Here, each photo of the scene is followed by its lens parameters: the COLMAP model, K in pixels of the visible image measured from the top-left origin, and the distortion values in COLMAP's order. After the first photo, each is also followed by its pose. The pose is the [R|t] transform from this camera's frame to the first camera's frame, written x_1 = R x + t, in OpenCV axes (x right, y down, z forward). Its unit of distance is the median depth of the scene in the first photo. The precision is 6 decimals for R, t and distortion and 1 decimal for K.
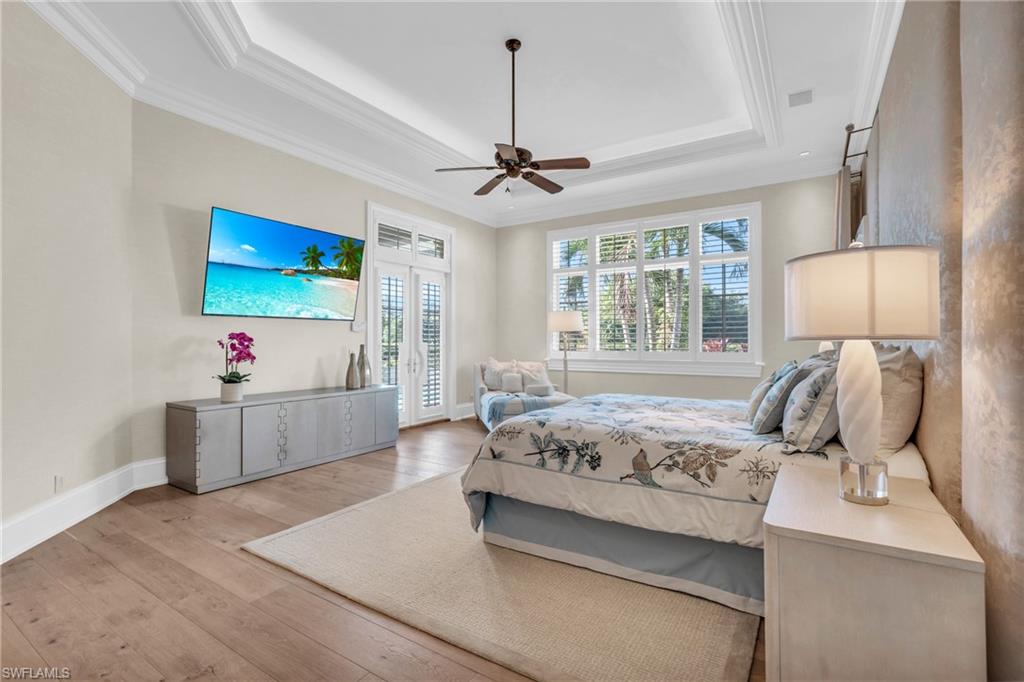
lens RADIAL K [[474.2, 0, 503.1], [0, 474.2, 338.7], [0, 0, 1]] dist [-0.000758, -0.000096]
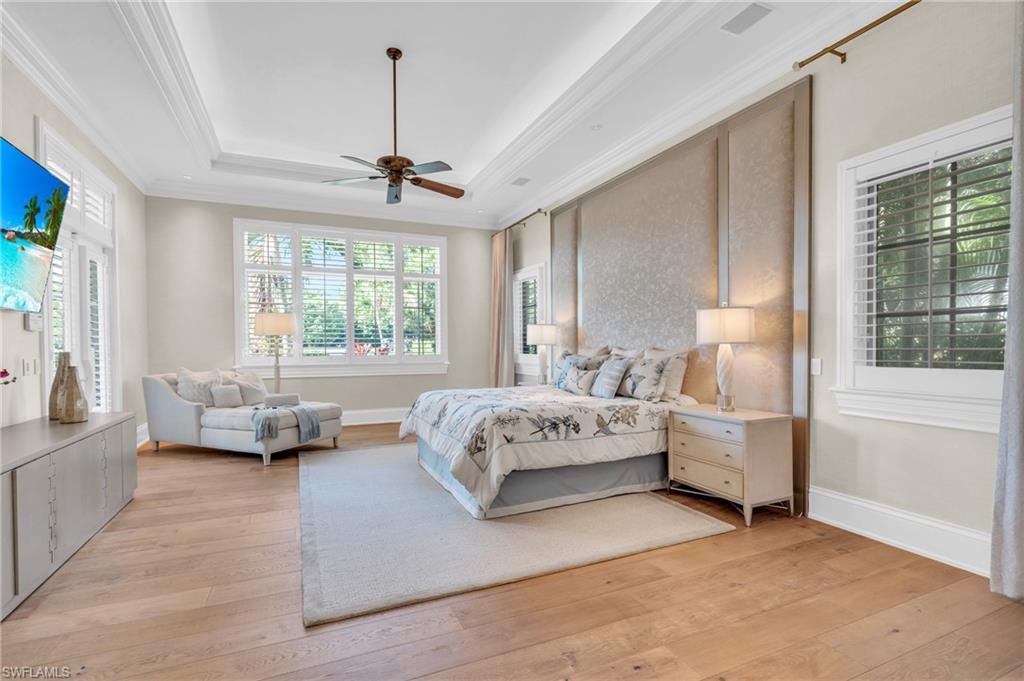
lens RADIAL K [[474.2, 0, 503.0], [0, 474.2, 349.1], [0, 0, 1]] dist [-0.000758, -0.000096]
pose [[0.546856, -0.009476, 0.837173, -1.106325], [-0.000994, 0.999928, 0.011968, 0.000648], [-0.837226, -0.007377, 0.546808, 0.380911]]
